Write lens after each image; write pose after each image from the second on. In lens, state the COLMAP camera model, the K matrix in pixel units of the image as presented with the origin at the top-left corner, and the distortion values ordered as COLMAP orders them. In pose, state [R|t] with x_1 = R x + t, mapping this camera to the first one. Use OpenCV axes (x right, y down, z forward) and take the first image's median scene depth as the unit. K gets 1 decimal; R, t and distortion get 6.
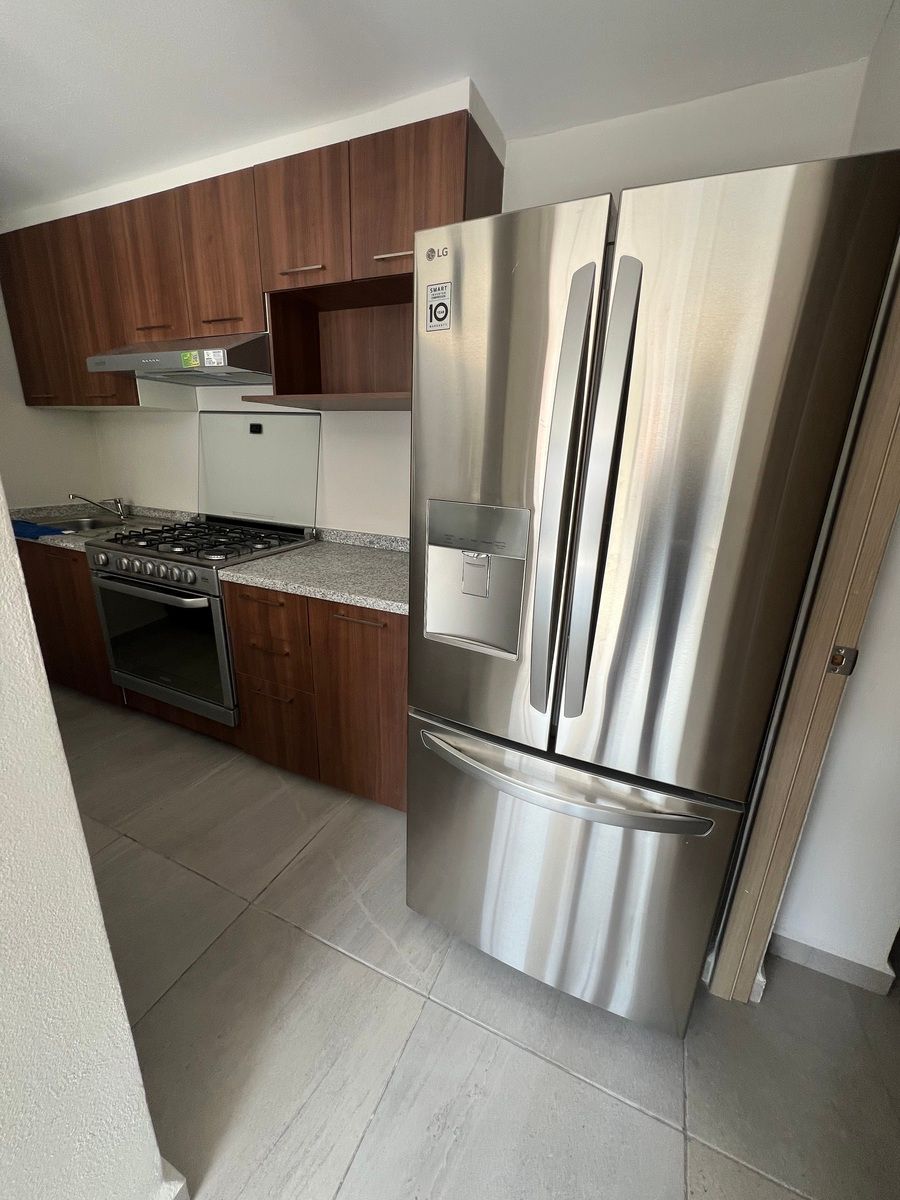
lens RADIAL K [[479.3, 0, 451.0], [0, 479.3, 596.6], [0, 0, 1]] dist [-0.004204, 0.000579]
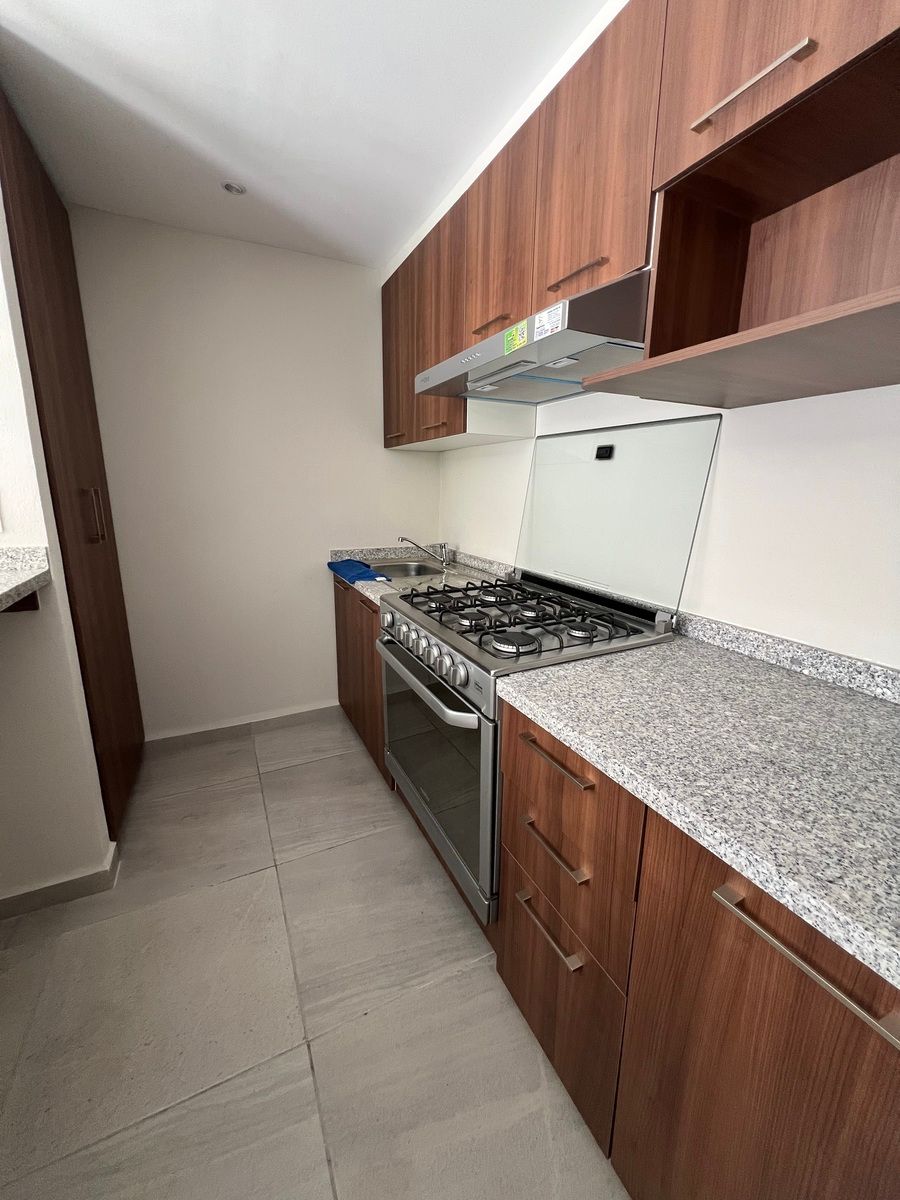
lens RADIAL K [[477.7, 0, 450.7], [0, 477.7, 596.2], [0, 0, 1]] dist [-0.002810, 0.000234]
pose [[0.772841, 0.117787, -0.623573, -0.154752], [-0.174345, 0.984222, -0.030169, -0.110564], [0.610181, 0.132033, 0.781183, 0.430902]]
